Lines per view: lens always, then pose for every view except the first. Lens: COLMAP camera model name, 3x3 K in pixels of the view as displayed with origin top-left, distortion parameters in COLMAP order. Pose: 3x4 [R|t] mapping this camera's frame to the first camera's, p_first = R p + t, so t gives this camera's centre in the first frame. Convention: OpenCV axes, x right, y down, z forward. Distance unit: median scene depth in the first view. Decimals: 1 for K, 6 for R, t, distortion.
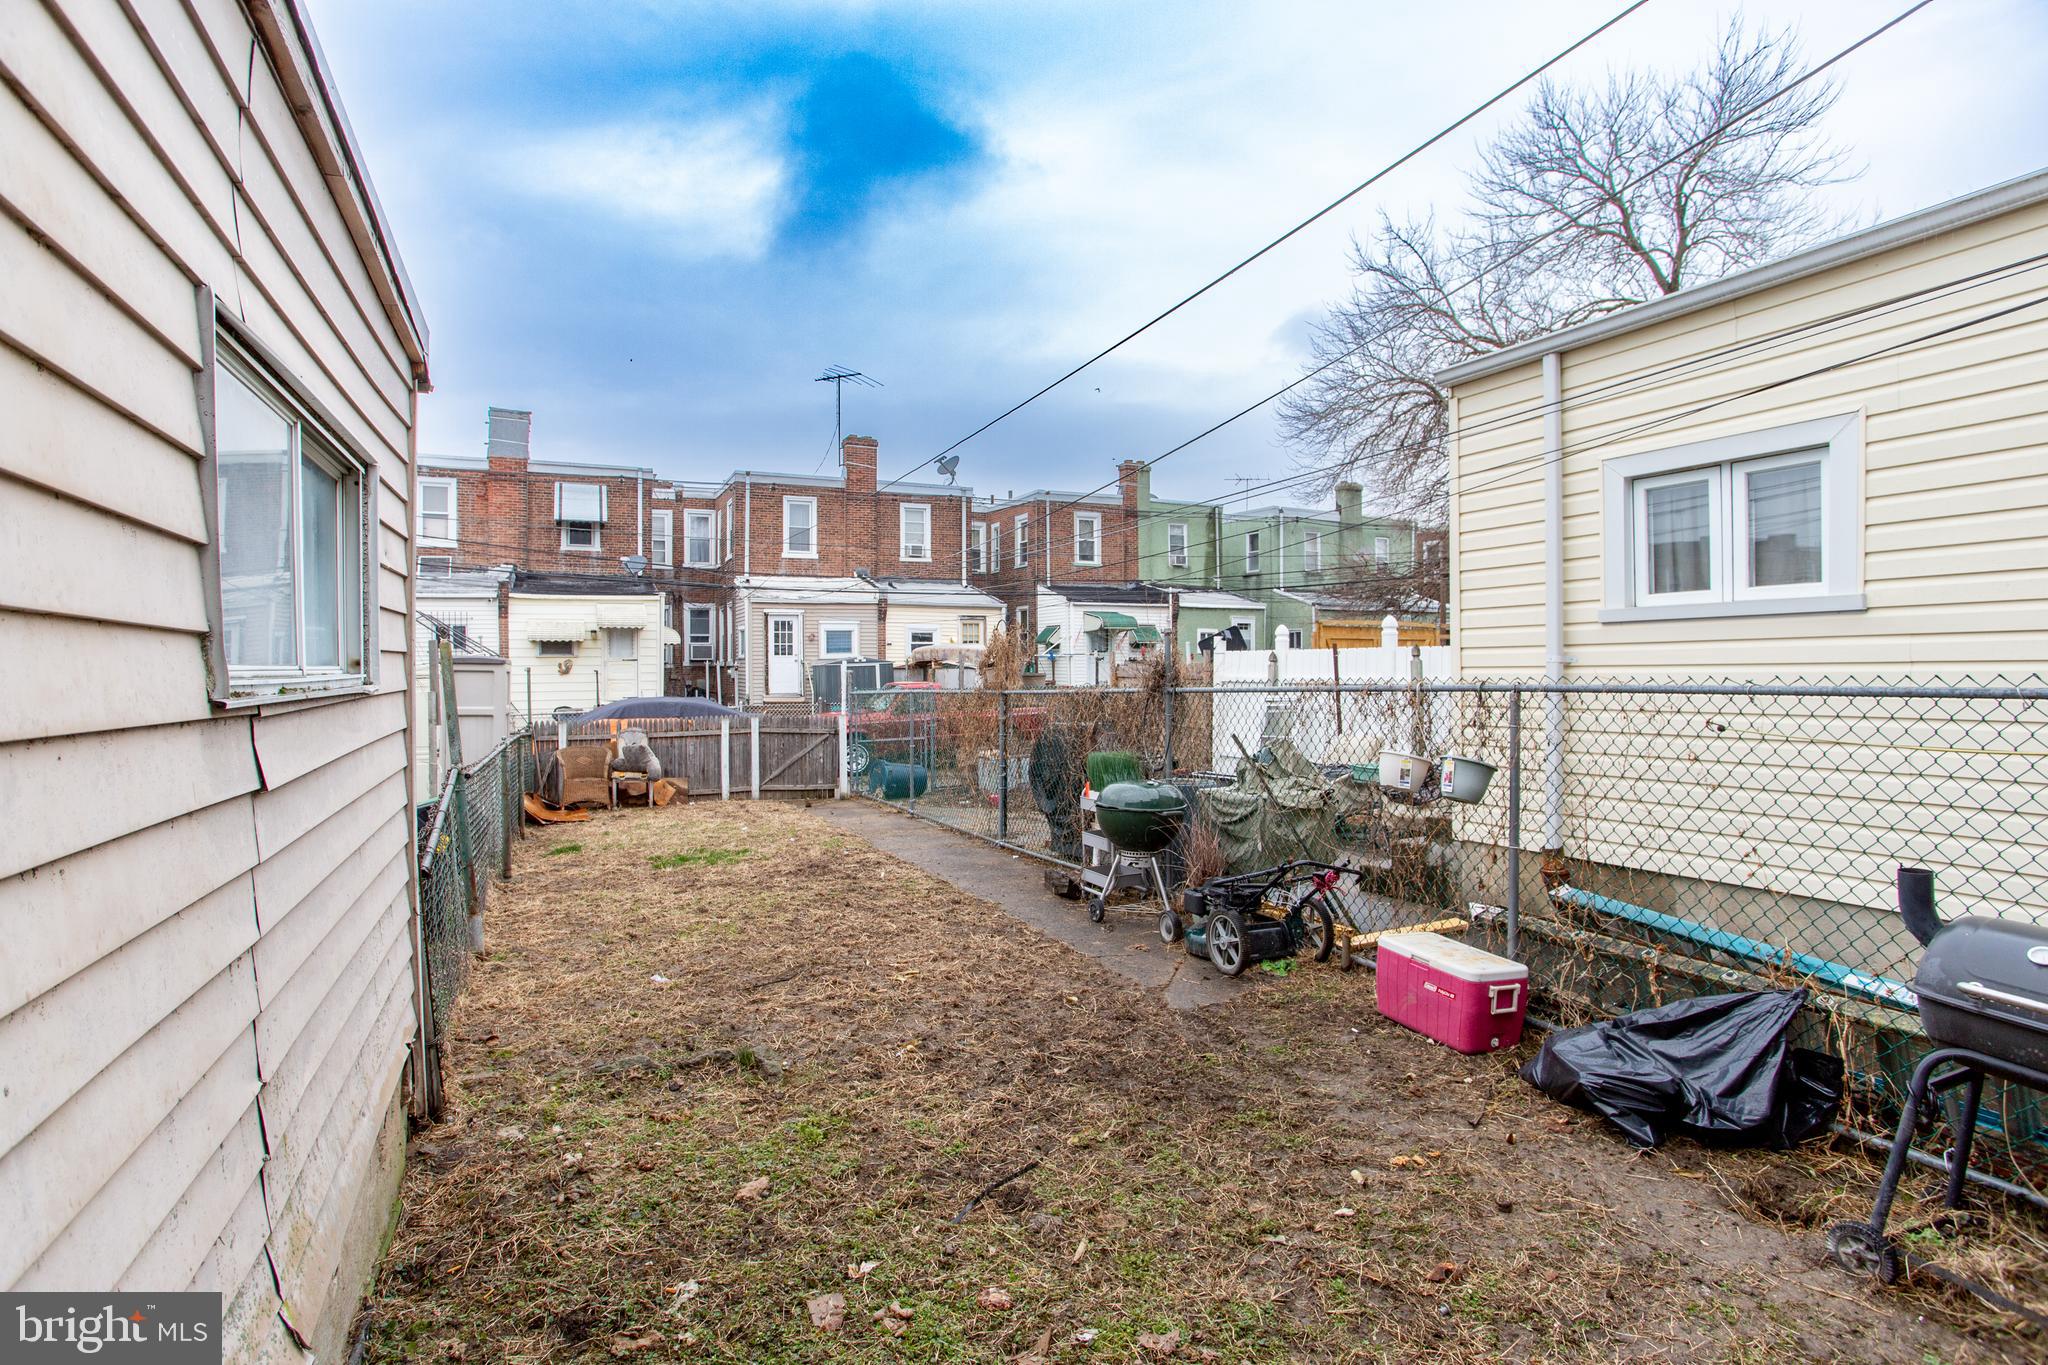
lens RADIAL K [[990.7, 0, 1041.4], [0, 990.7, 684.3], [0, 0, 1]] dist [-0.075914, 0.029206]
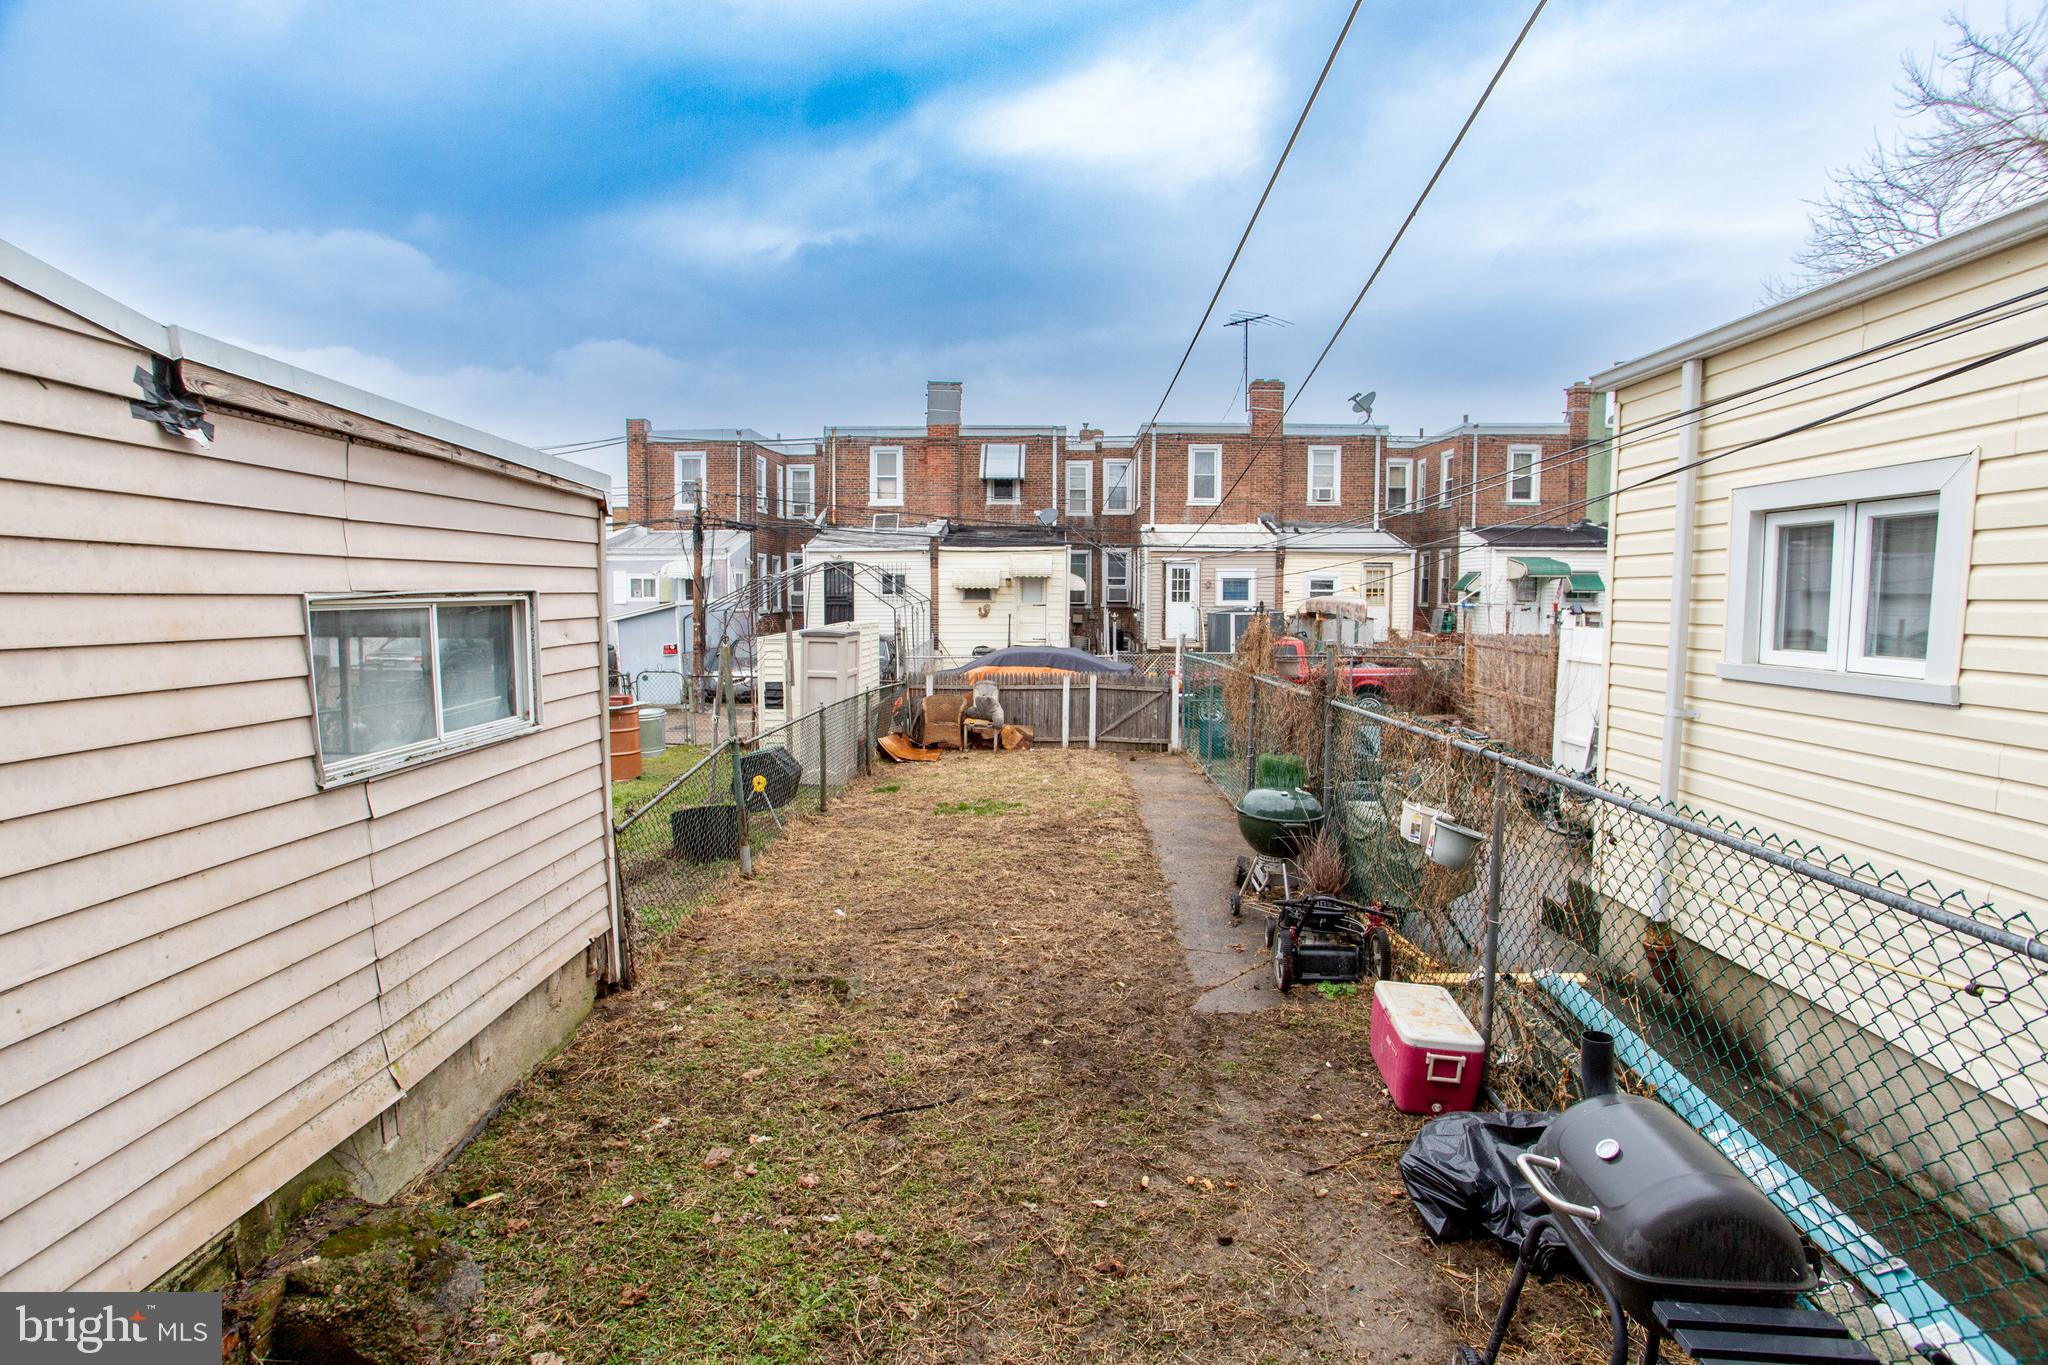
lens RADIAL K [[990.7, 0, 1015.3], [0, 990.7, 695.1], [0, 0, 1]] dist [-0.075914, 0.029206]
pose [[0.889457, 0.056552, -0.453507, 0.134162], [-0.020162, 0.996204, 0.084683, -0.035699], [0.456574, -0.066179, 0.887221, -0.018136]]
